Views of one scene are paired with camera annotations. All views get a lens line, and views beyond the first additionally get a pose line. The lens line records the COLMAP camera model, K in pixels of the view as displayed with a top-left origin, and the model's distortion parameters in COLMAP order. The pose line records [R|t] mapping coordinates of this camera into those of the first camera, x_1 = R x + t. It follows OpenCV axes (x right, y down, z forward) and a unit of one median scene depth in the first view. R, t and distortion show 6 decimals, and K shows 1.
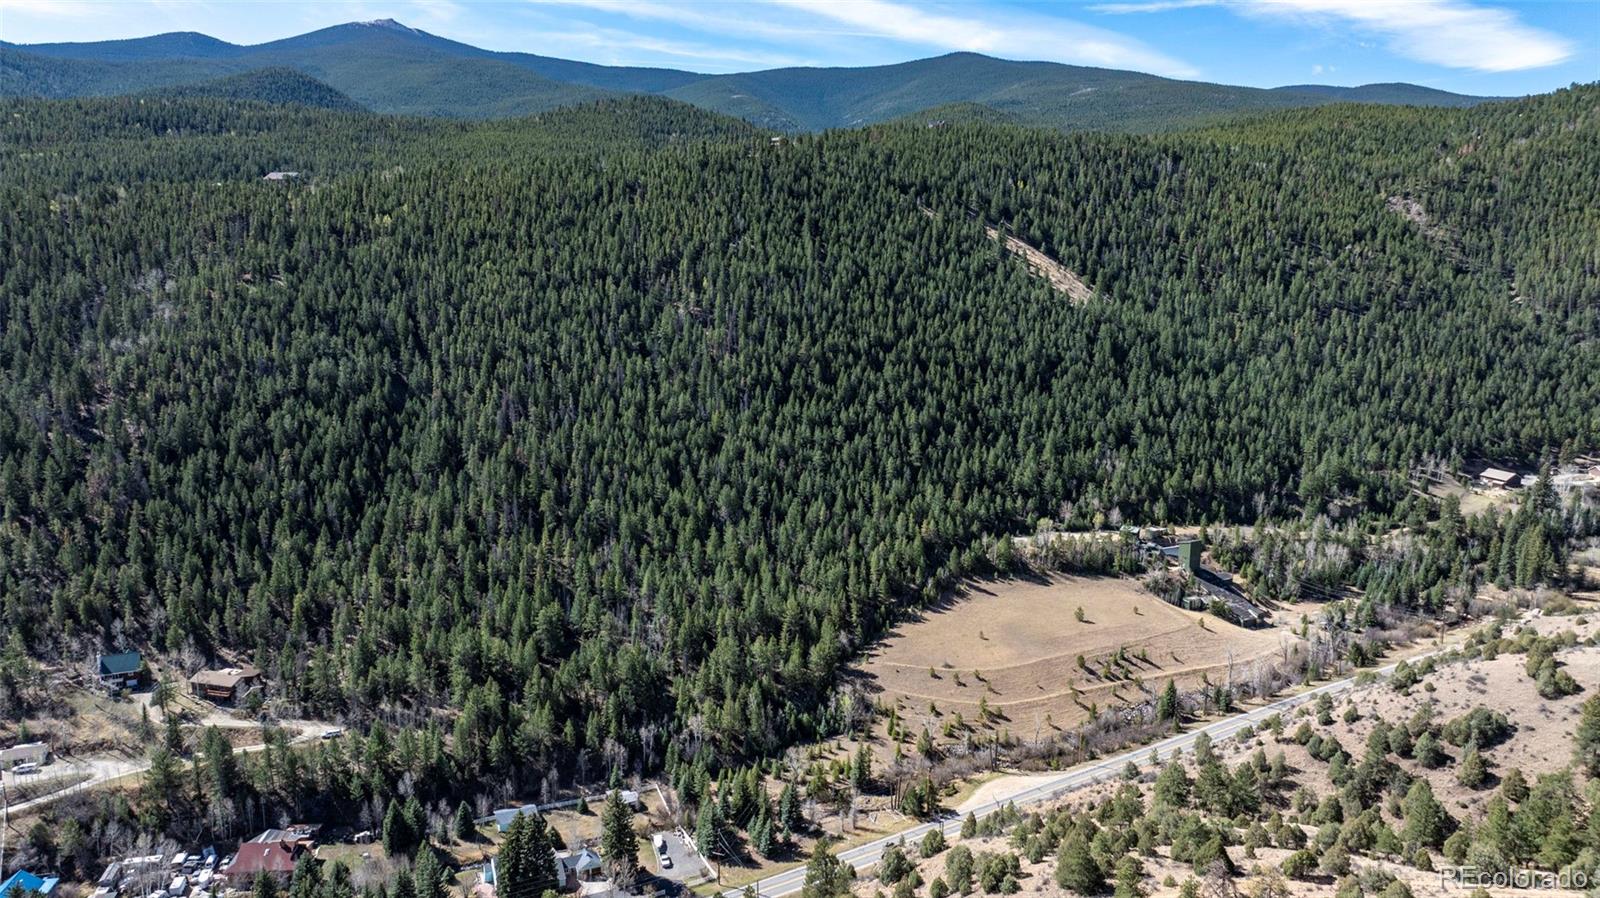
lens RADIAL K [[1126.4, 0, 803.7], [0, 1126.4, 441.8], [0, 0, 1]] dist [-0.027662, 0.021012]
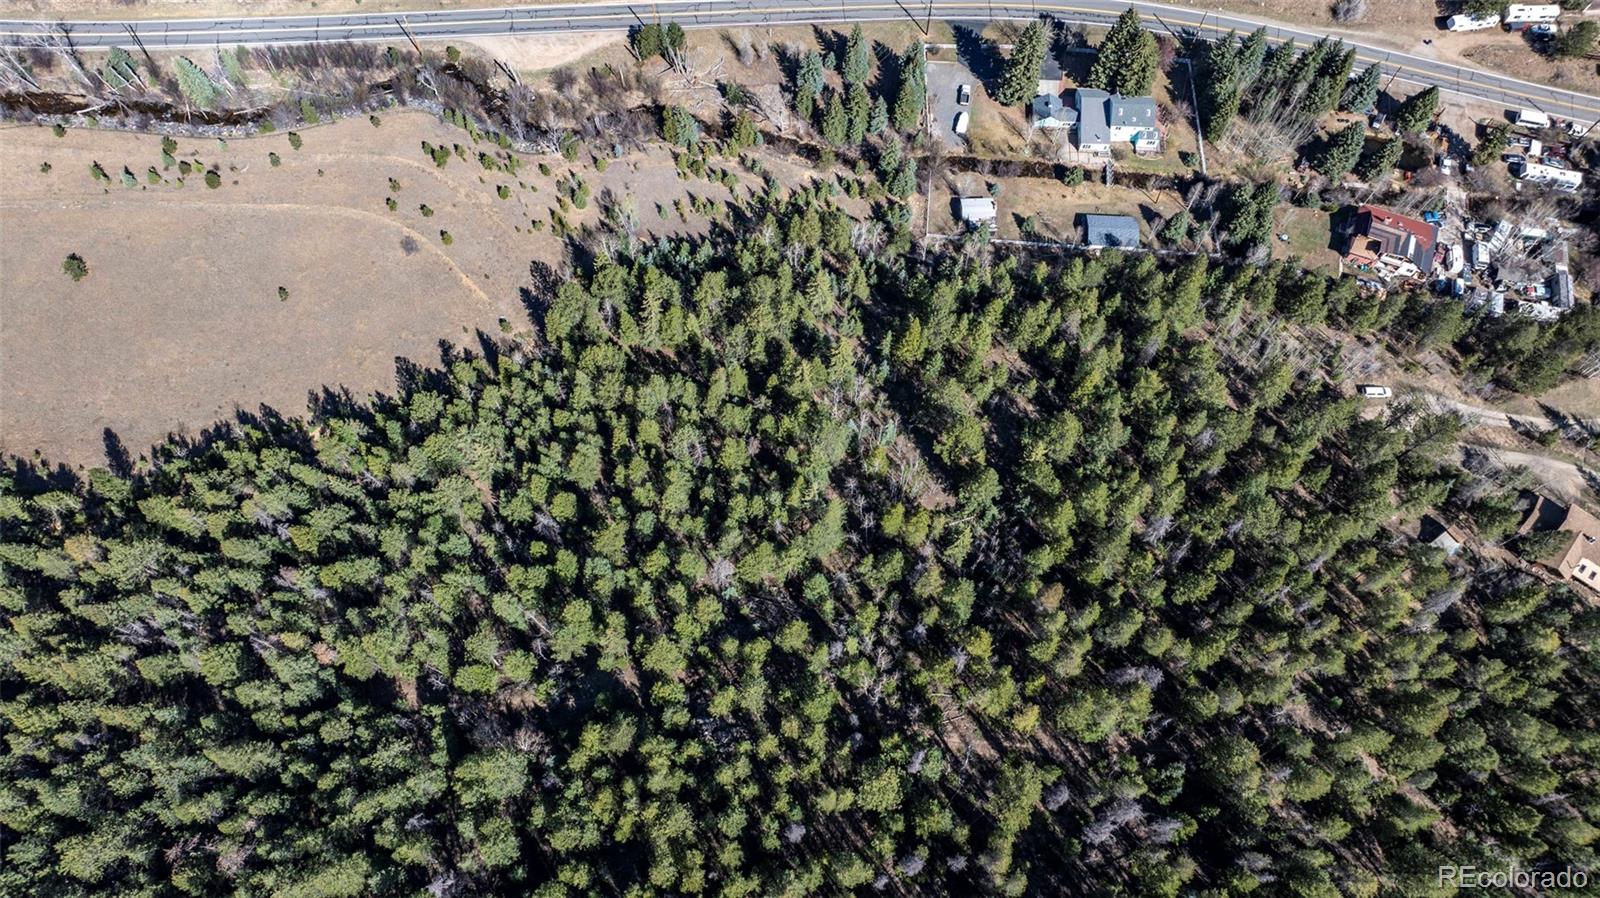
lens RADIAL K [[1126.4, 0, 805.8], [0, 1126.4, 438.7], [0, 0, 1]] dist [-0.027662, 0.021012]
pose [[-0.901558, -0.404649, 0.153140, -0.161438], [0.072625, 0.207394, 0.975558, -0.287525], [-0.426519, 0.890644, -0.157590, 0.898838]]
